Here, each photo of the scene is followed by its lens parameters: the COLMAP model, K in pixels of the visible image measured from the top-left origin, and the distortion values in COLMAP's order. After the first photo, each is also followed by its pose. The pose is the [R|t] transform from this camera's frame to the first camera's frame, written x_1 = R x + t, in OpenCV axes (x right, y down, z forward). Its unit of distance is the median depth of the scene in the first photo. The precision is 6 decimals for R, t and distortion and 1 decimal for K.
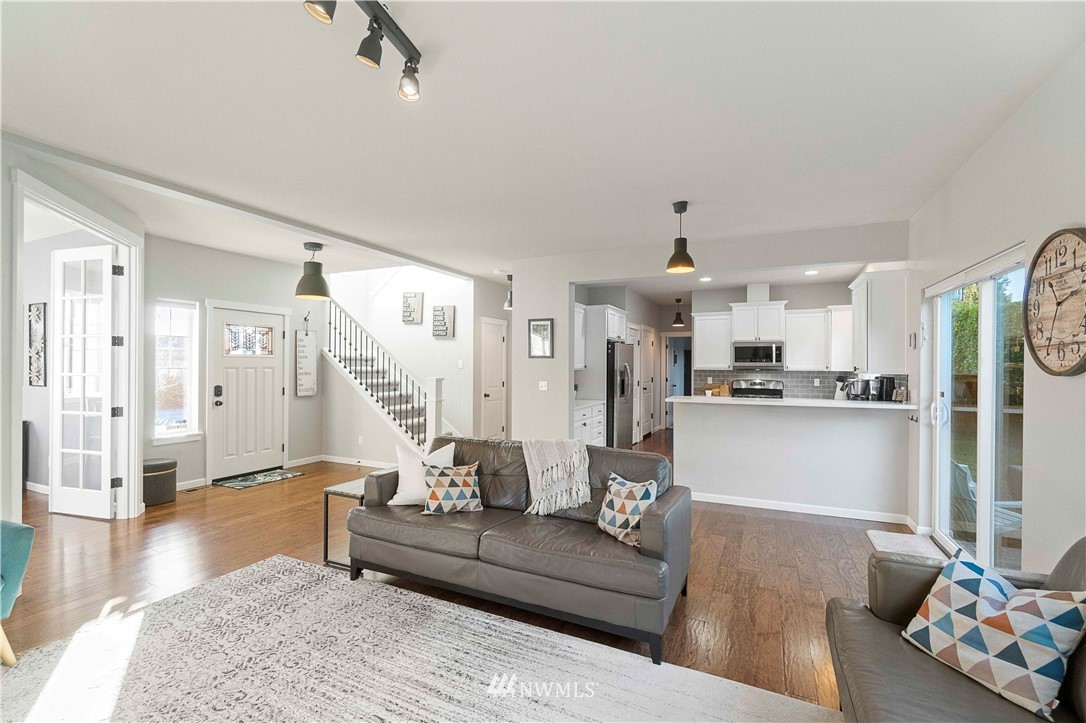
lens RADIAL K [[475.8, 0, 538.1], [0, 475.8, 361.2], [0, 0, 1]] dist [-0.000167, -0.000178]
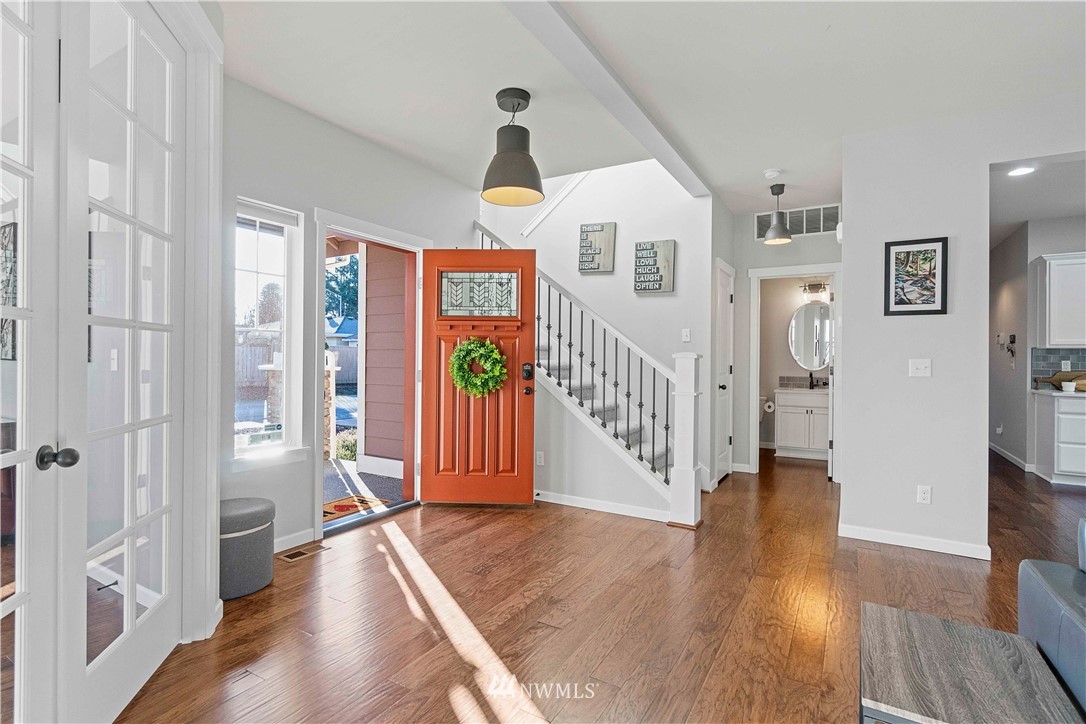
lens RADIAL K [[517.7, 0, 538.4], [0, 517.7, 355.5], [0, 0, 1]] dist [-0.001666, -0.000085]
pose [[0.995483, 0.002507, -0.094909, -0.351022], [-0.002200, 0.999992, 0.003348, 0.036734], [0.094916, -0.003125, 0.995480, 0.389402]]
